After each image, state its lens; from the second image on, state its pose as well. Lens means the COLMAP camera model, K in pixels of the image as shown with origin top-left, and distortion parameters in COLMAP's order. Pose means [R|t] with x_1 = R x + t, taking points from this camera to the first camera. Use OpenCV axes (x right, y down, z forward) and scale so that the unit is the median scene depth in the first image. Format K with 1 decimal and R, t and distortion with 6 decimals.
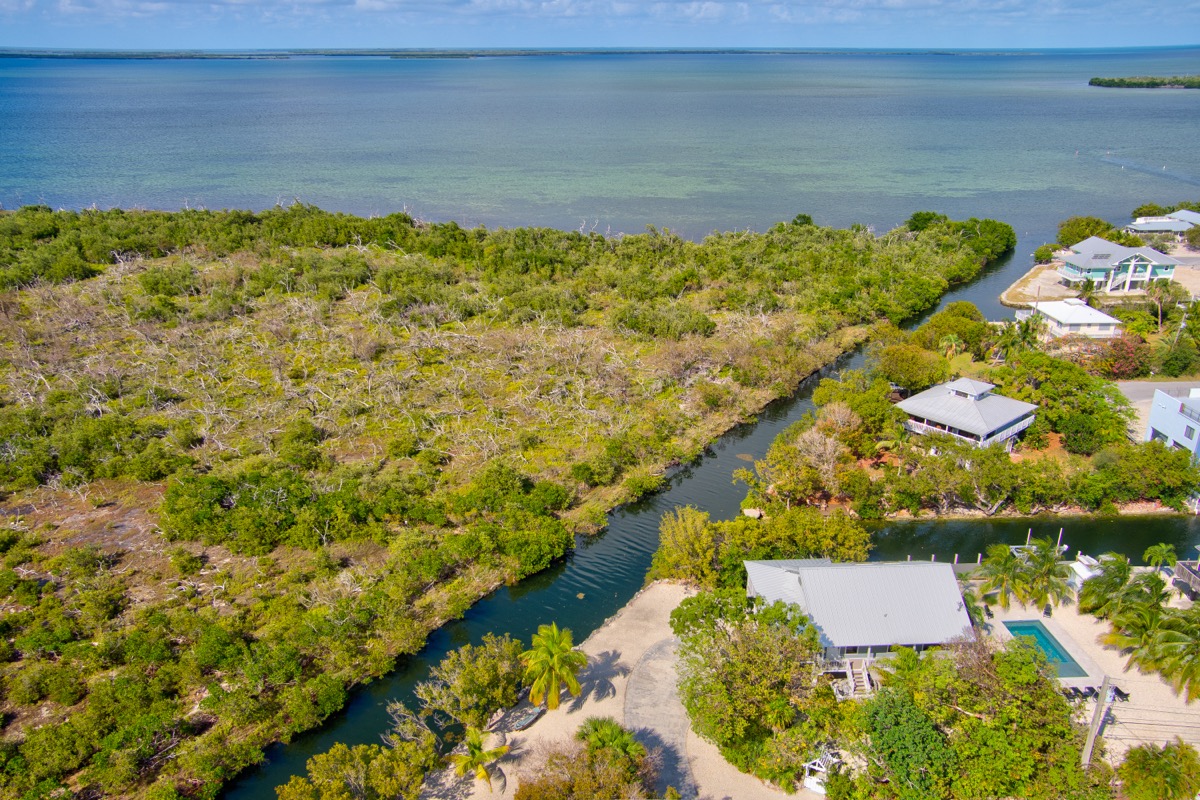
lens RADIAL K [[899.6, 0, 585.3], [0, 899.6, 408.7], [0, 0, 1]] dist [-0.045070, 0.071129]
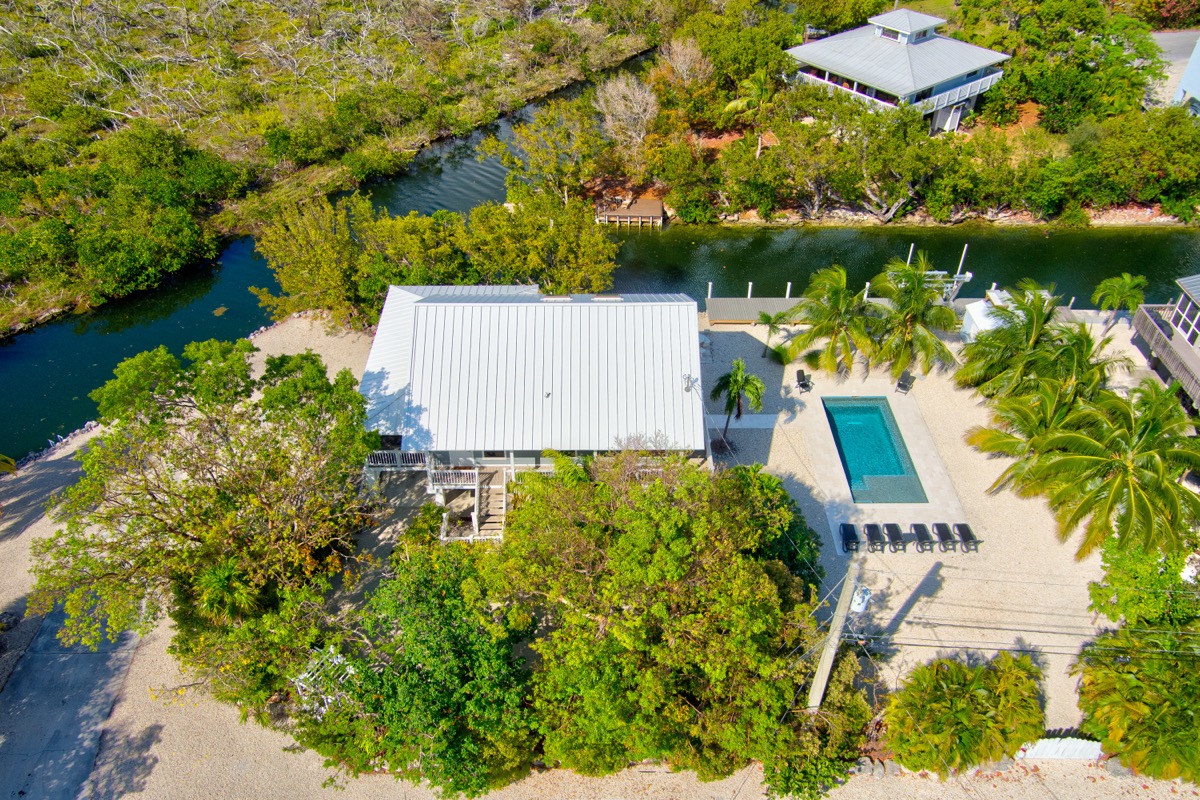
lens RADIAL K [[899.6, 0, 585.3], [0, 899.6, 408.7], [0, 0, 1]] dist [-0.045070, 0.071129]
pose [[0.999129, 0.028490, -0.030479, 0.260056], [-0.017321, 0.947858, 0.318223, 0.044850], [0.037956, -0.317418, 0.947526, 0.335870]]
